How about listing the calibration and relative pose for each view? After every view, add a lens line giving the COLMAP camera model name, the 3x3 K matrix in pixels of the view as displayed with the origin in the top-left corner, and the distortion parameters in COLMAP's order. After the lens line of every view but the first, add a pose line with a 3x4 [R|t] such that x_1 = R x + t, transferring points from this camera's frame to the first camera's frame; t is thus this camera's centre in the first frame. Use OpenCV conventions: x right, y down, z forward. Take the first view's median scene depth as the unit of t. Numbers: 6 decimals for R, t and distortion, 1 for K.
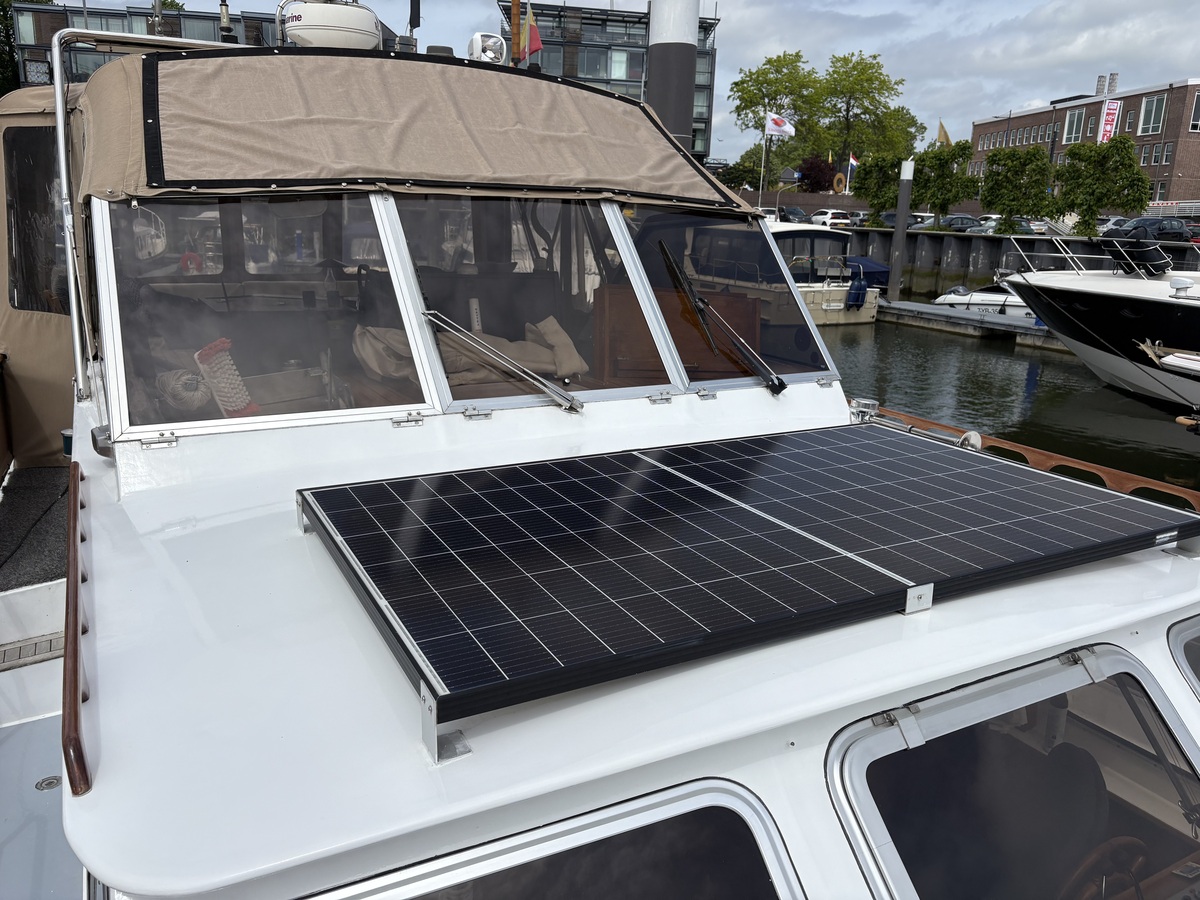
lens RADIAL K [[908.6, 0, 600.0], [0, 908.6, 450.0], [0, 0, 1]] dist [0.027399, -0.003944]
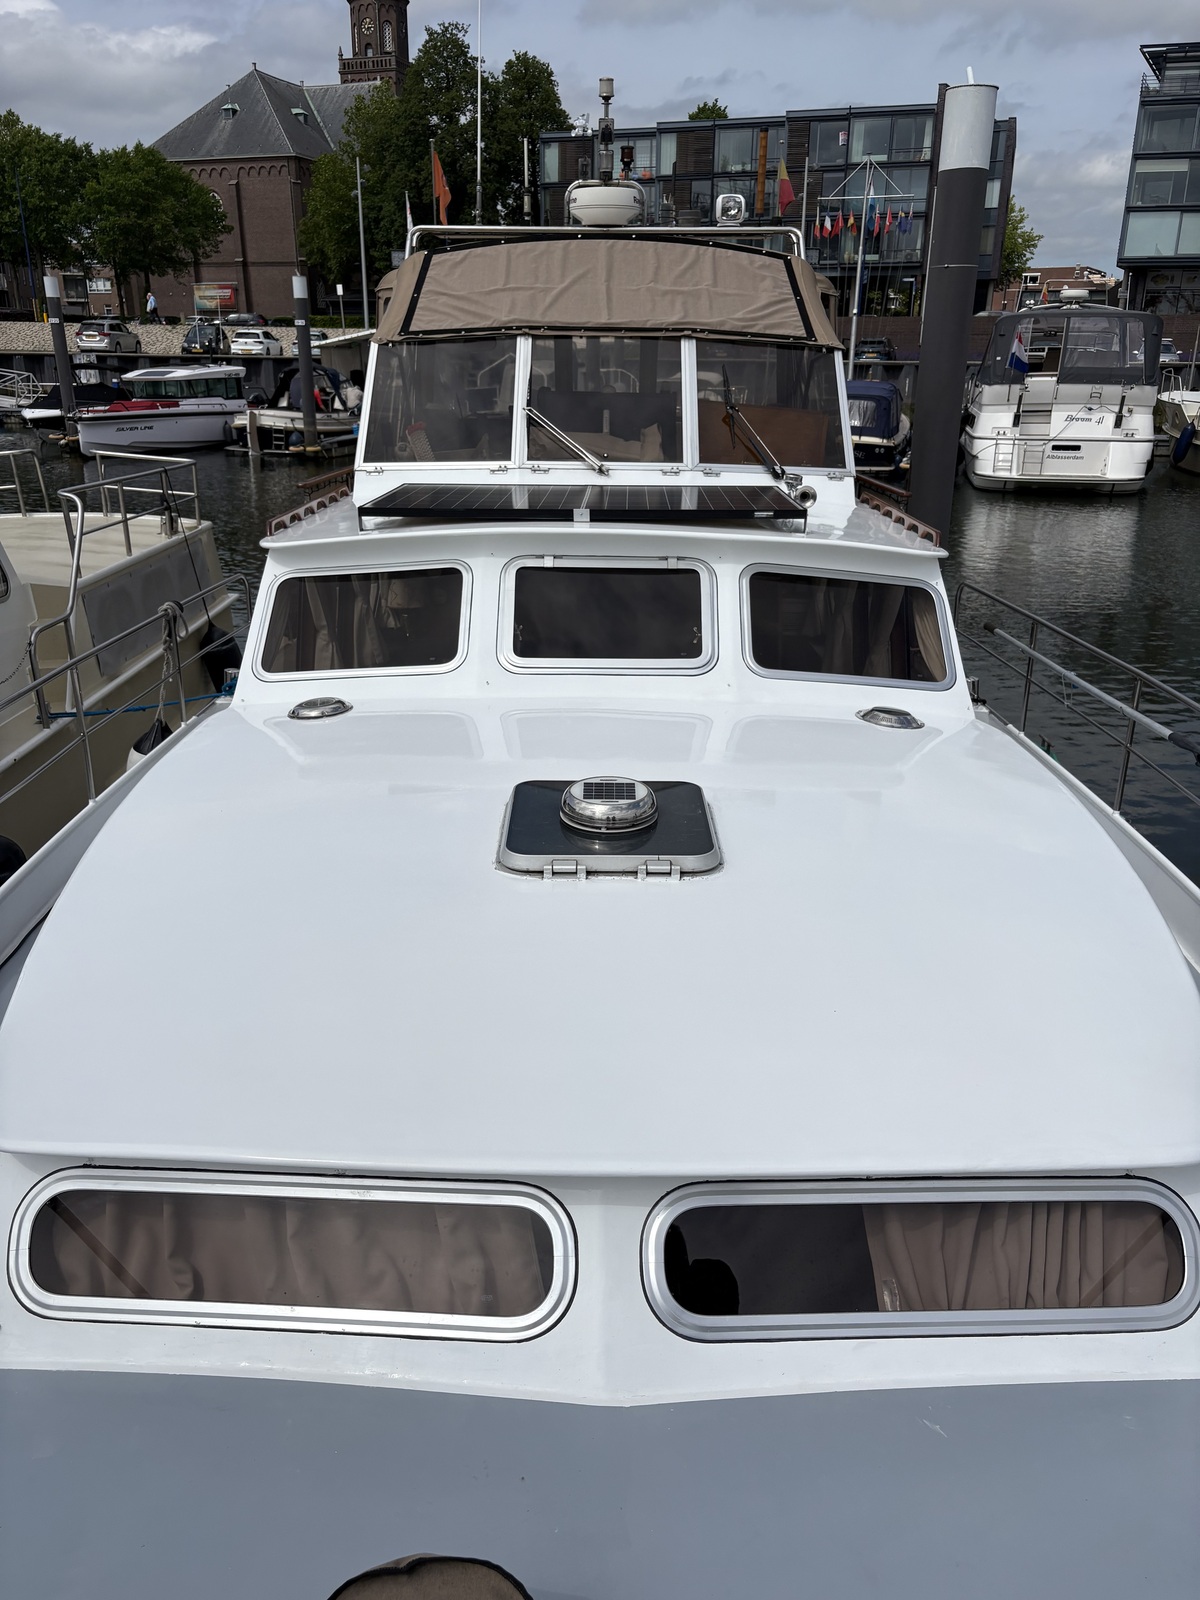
lens RADIAL K [[1207.1, 0, 600.0], [0, 1207.1, 800.0], [0, 0, 1]] dist [-0.007102, -0.009188]
pose [[0.878566, 0.151533, -0.452945, 0.926096], [-0.111022, 0.987153, 0.114906, 0.256329], [0.464538, -0.050666, 0.884103, -0.819620]]
